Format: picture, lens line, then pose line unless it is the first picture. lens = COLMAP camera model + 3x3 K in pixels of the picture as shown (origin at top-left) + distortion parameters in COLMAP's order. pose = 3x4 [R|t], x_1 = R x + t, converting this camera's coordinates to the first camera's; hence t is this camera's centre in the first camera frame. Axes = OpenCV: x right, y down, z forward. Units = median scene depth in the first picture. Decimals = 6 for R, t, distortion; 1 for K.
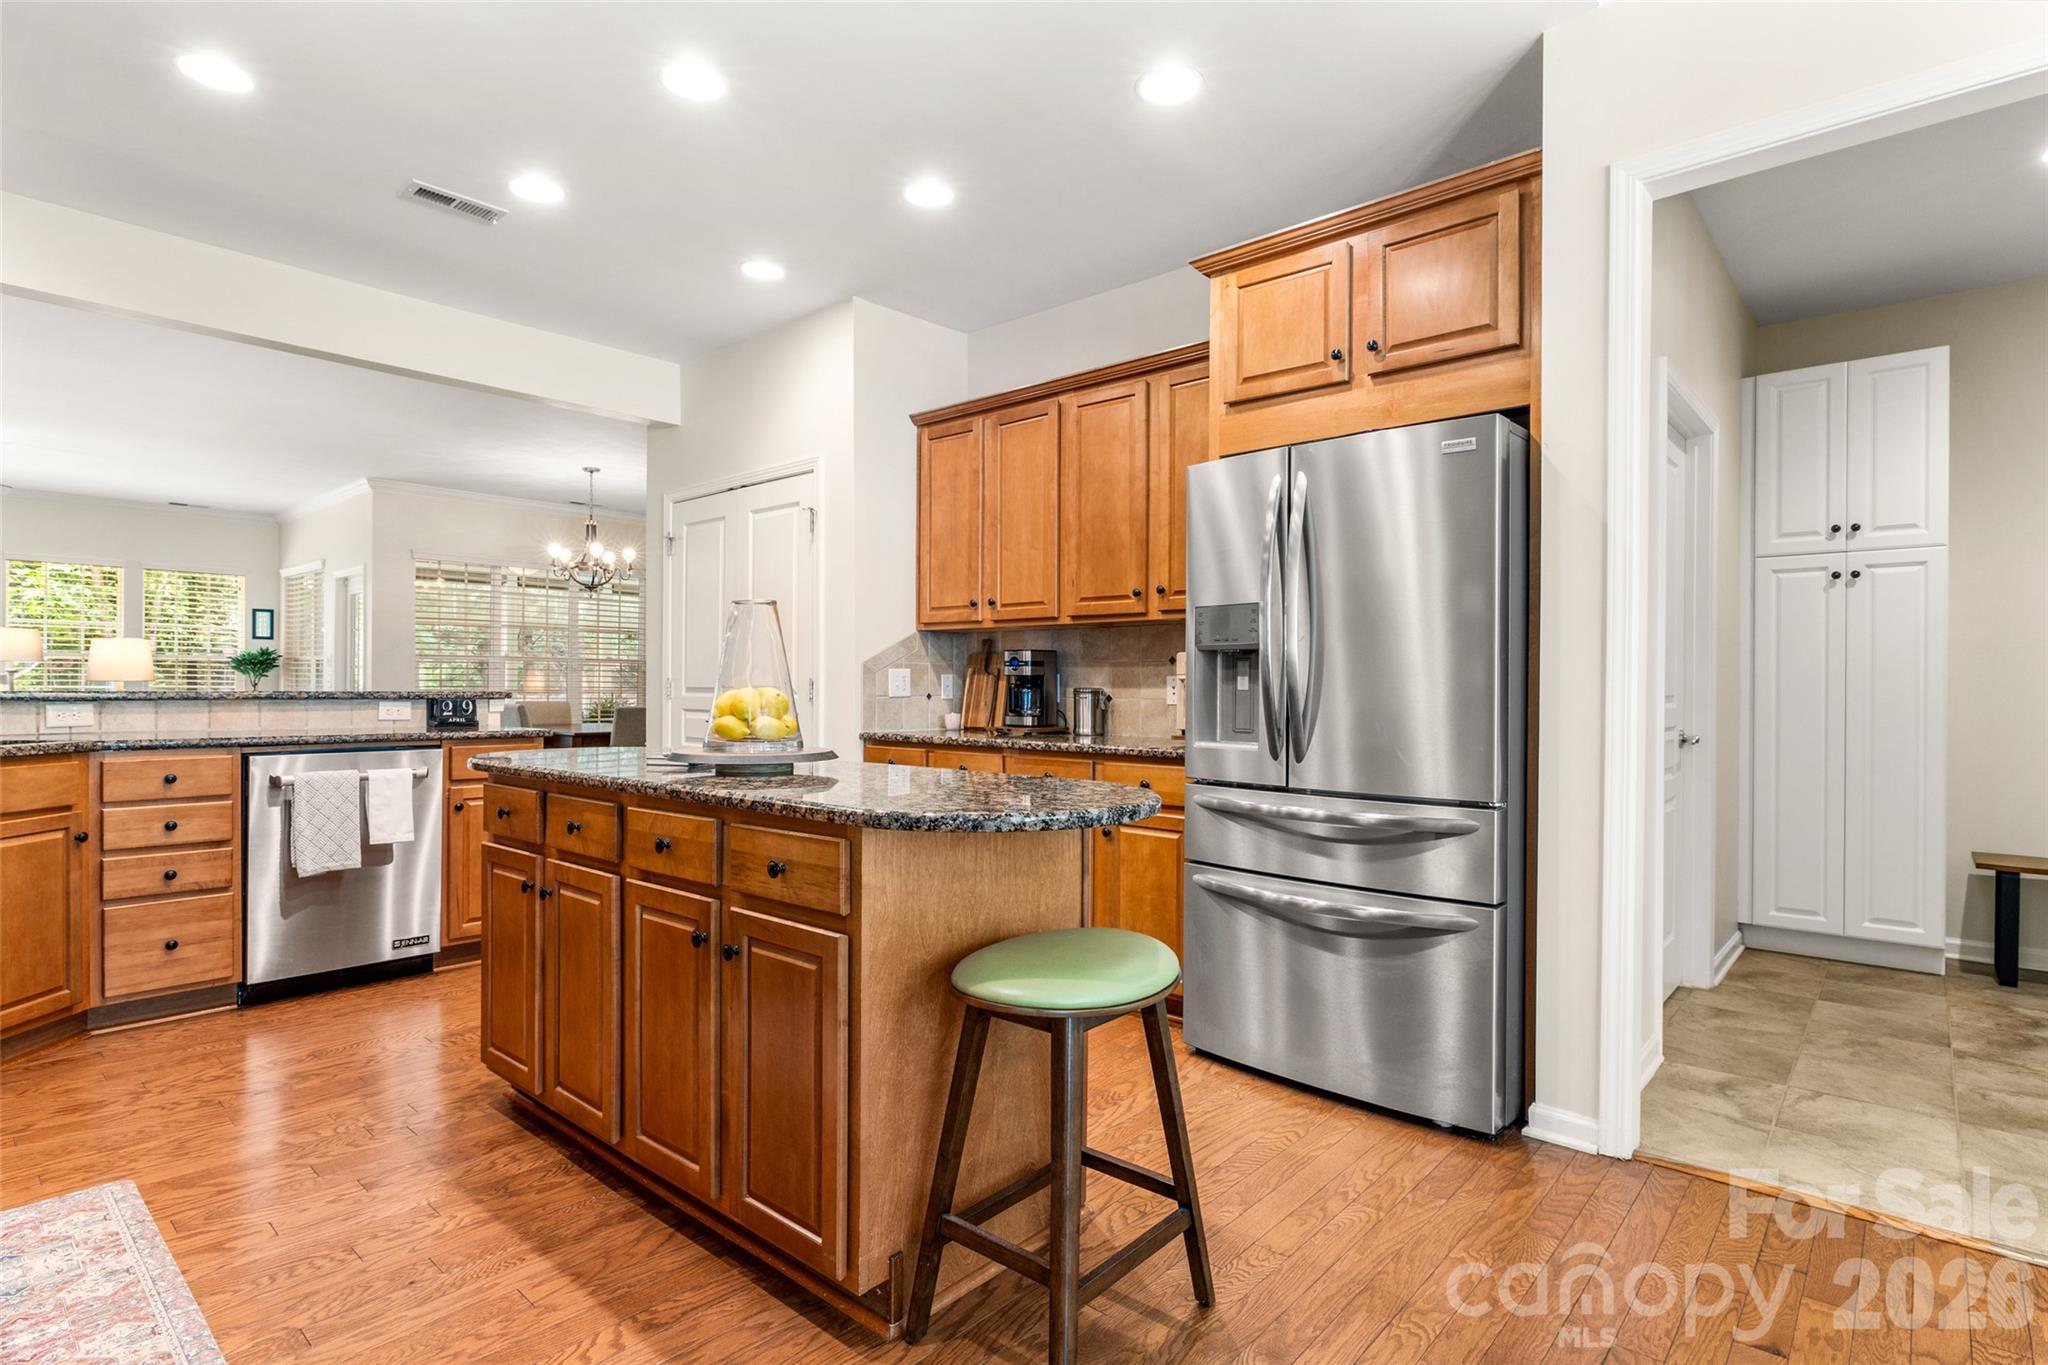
lens RADIAL K [[1012.9, 0, 1016.1], [0, 1012.9, 678.1], [0, 0, 1]] dist [-0.014187, -0.001262]
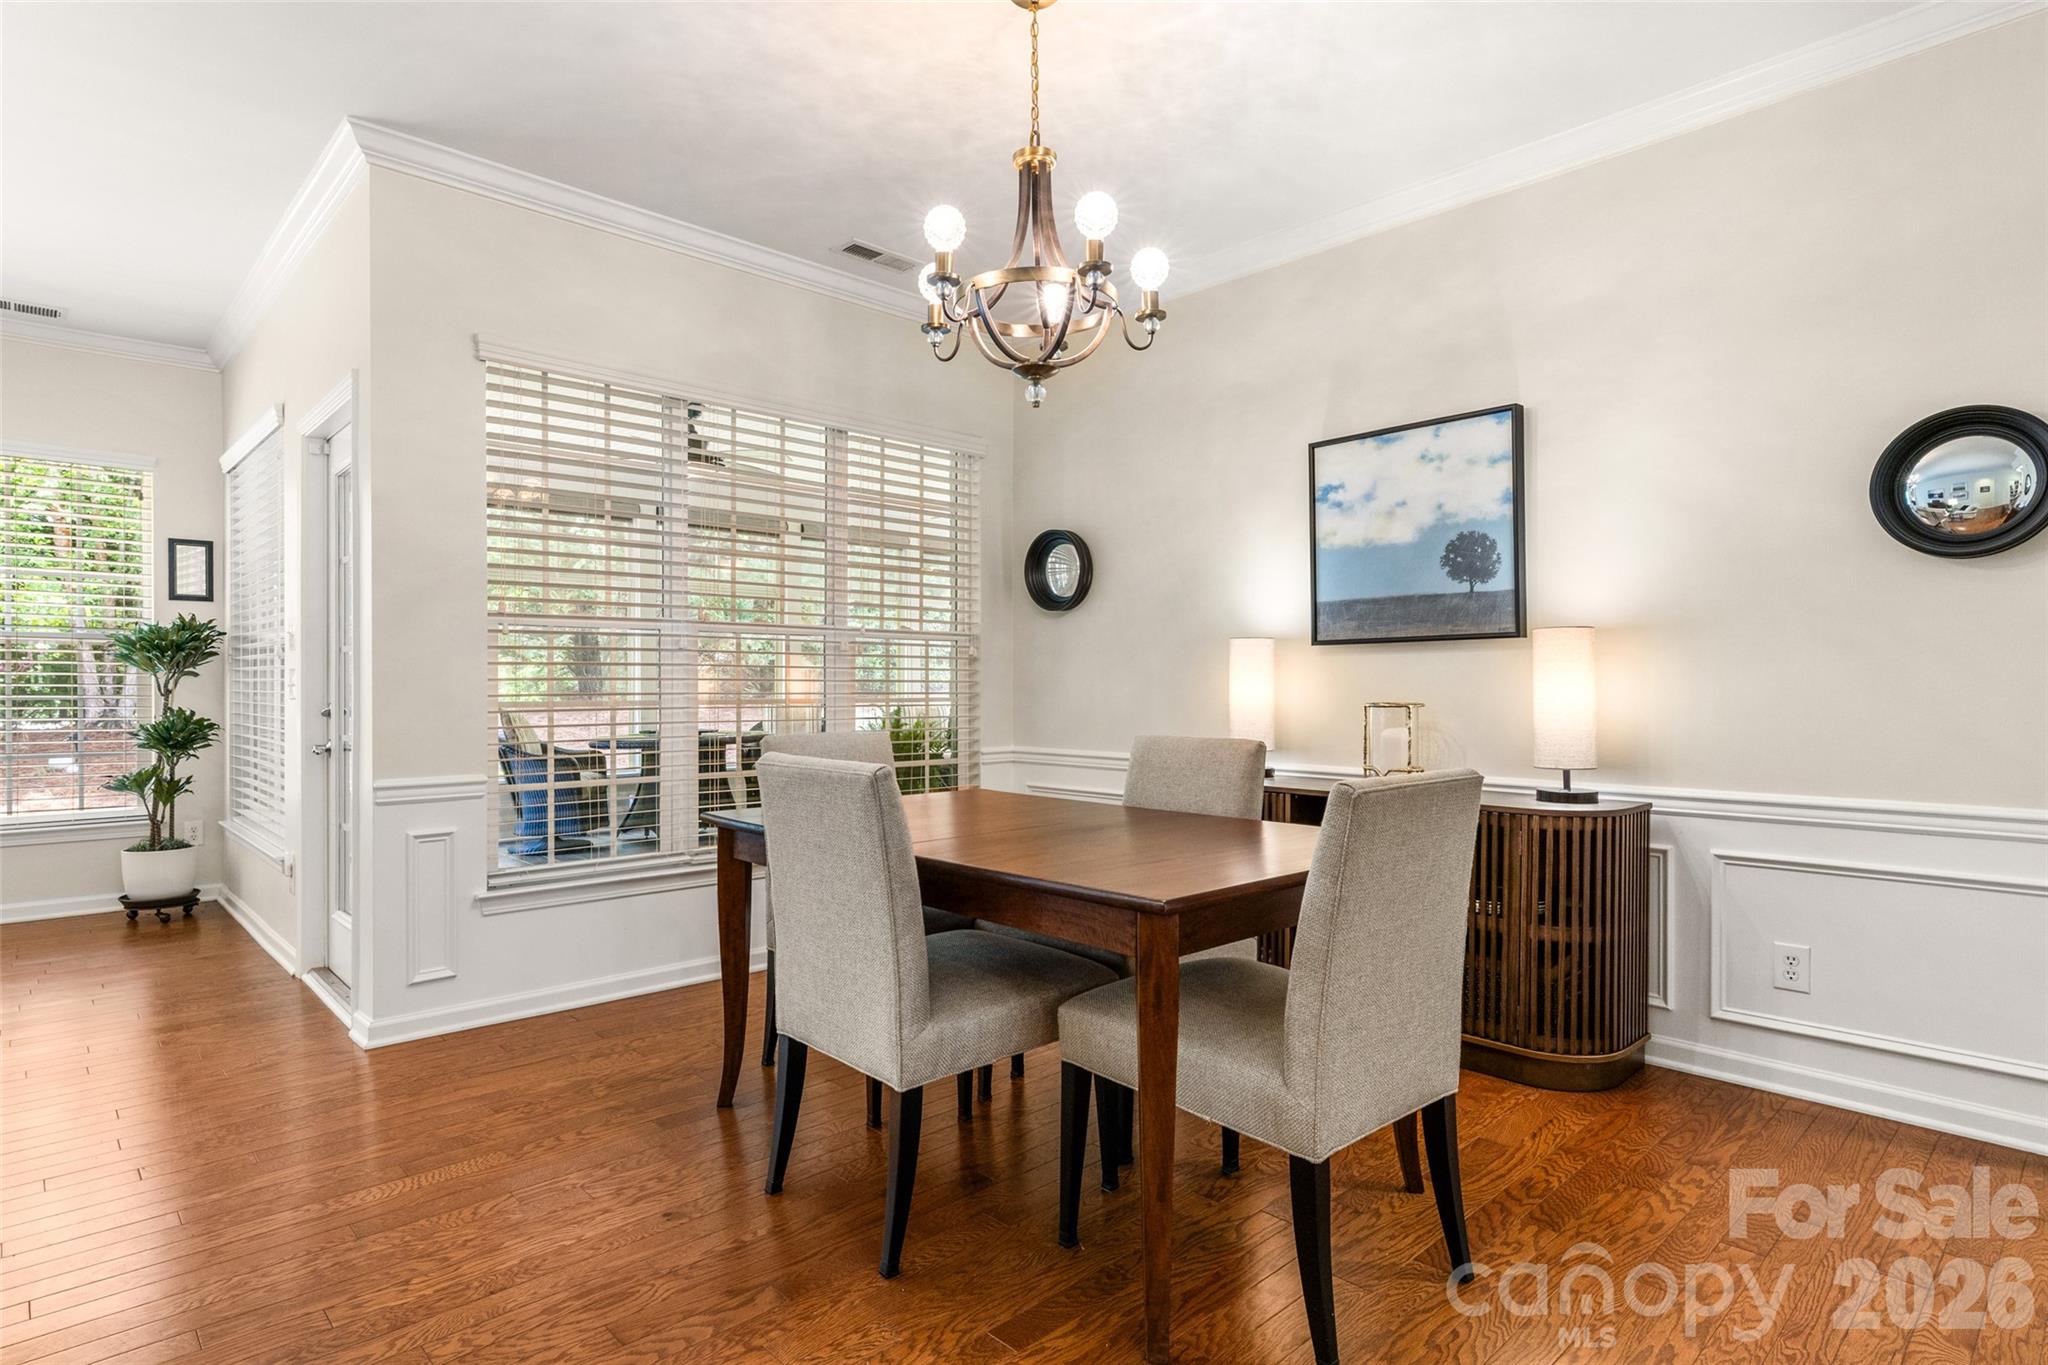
lens RADIAL K [[1012.9, 0, 1034.3], [0, 1012.9, 677.8], [0, 0, 1]] dist [-0.014187, -0.001262]
pose [[0.998577, -0.014358, -0.051352, -0.956893], [0.014942, 0.999828, 0.011000, 0.001213], [0.051185, -0.011751, 0.998620, 1.630640]]
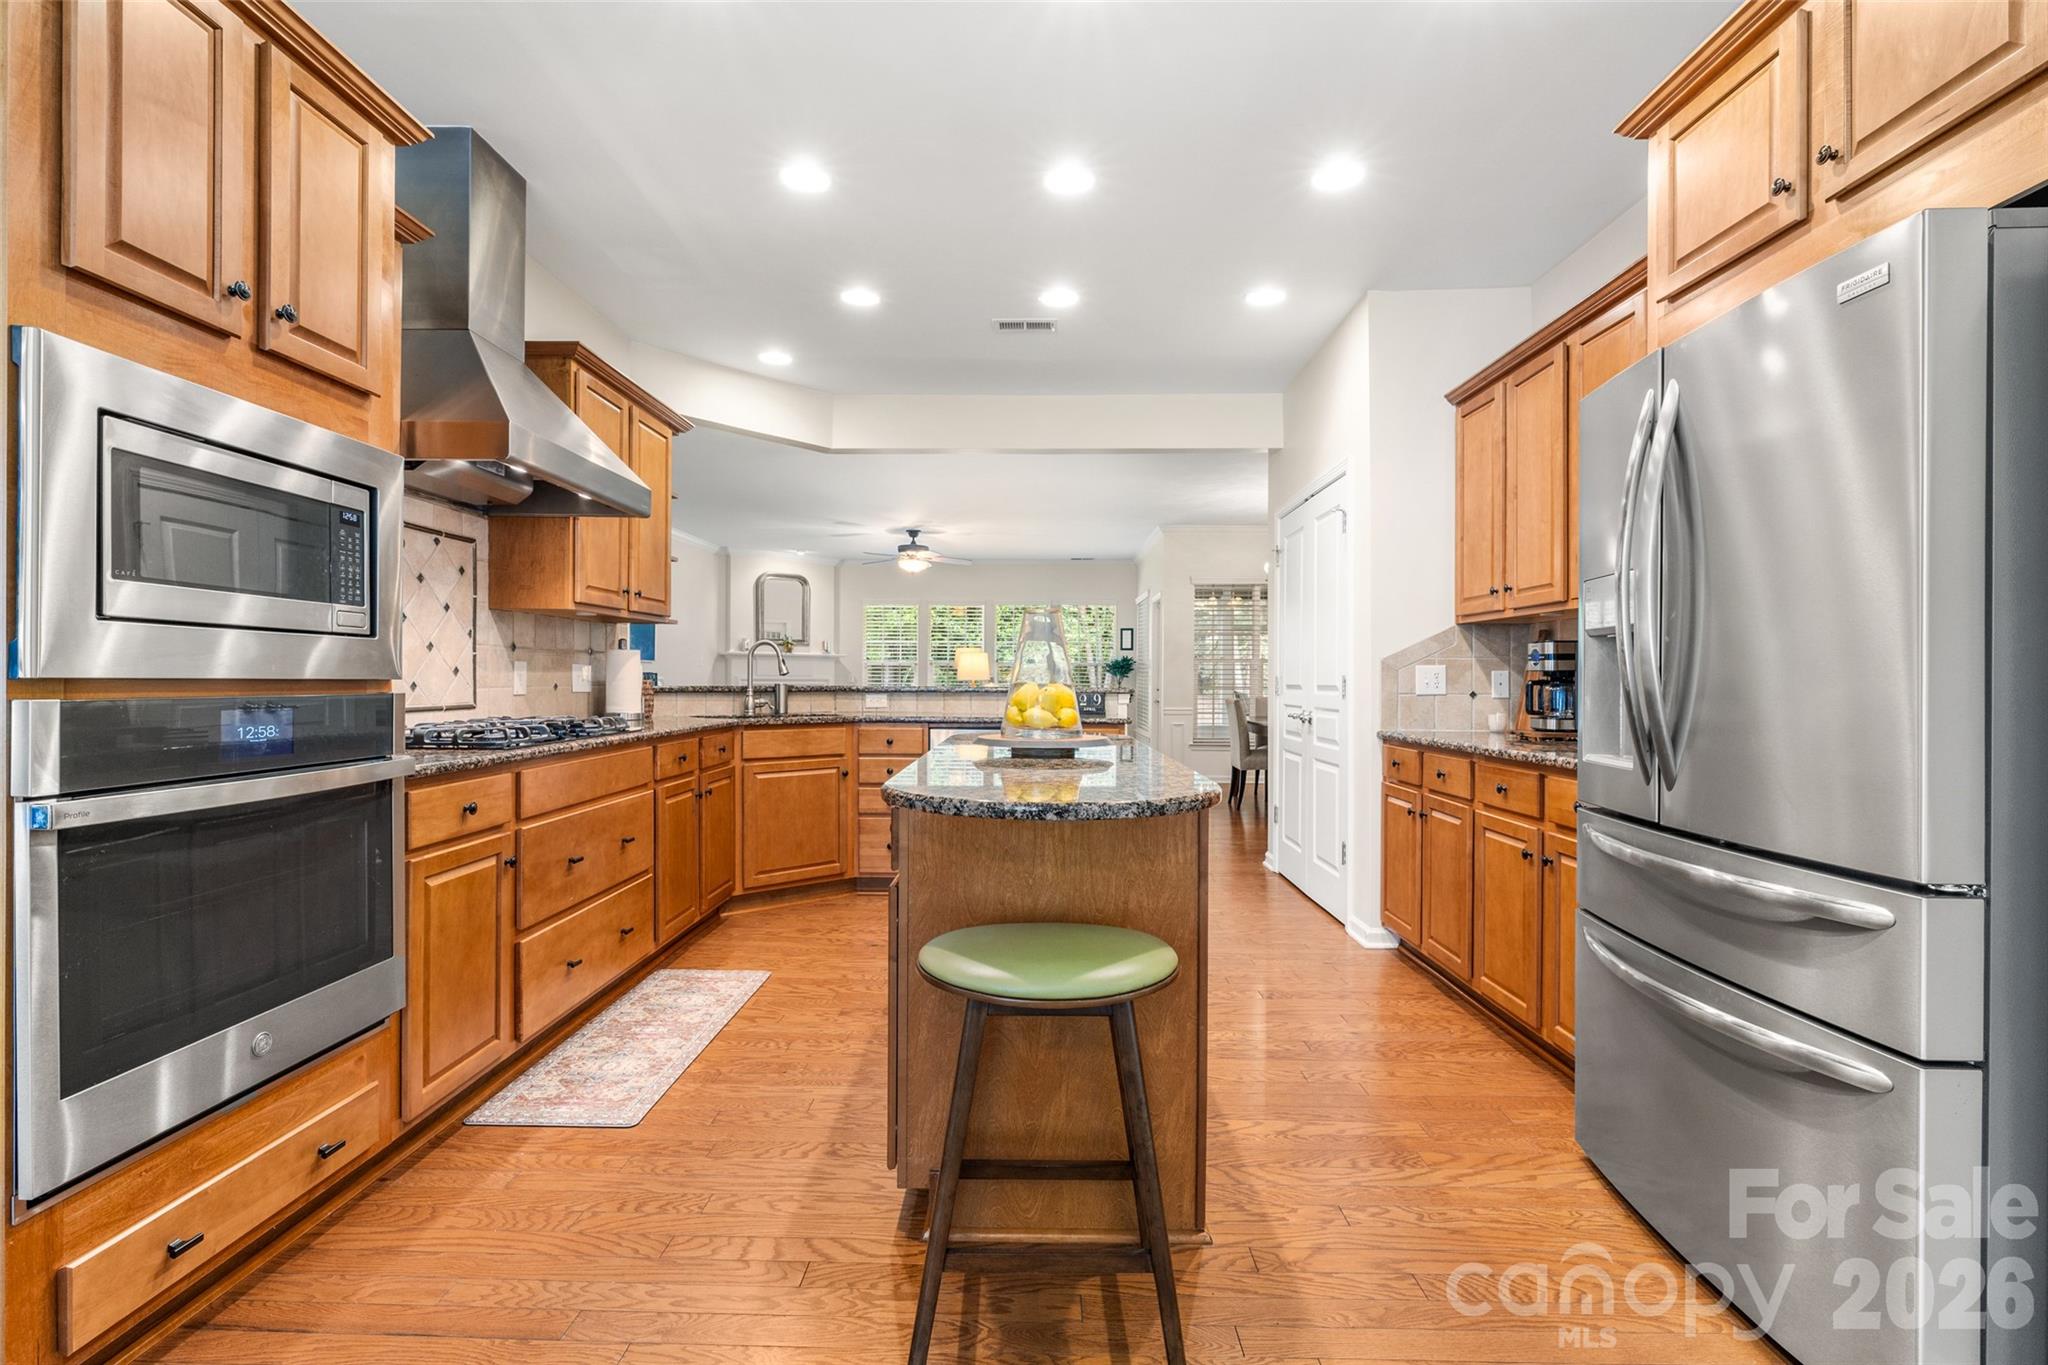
lens RADIAL K [[922.5, 0, 1031.7], [0, 922.5, 675.6], [0, 0, 1]] dist [-0.008252, -0.000135]
pose [[0.655468, -0.006006, -0.755199, 0.393013], [0.005007, 0.999981, -0.003607, 0.002612], [0.755206, -0.001416, 0.655486, 0.201021]]
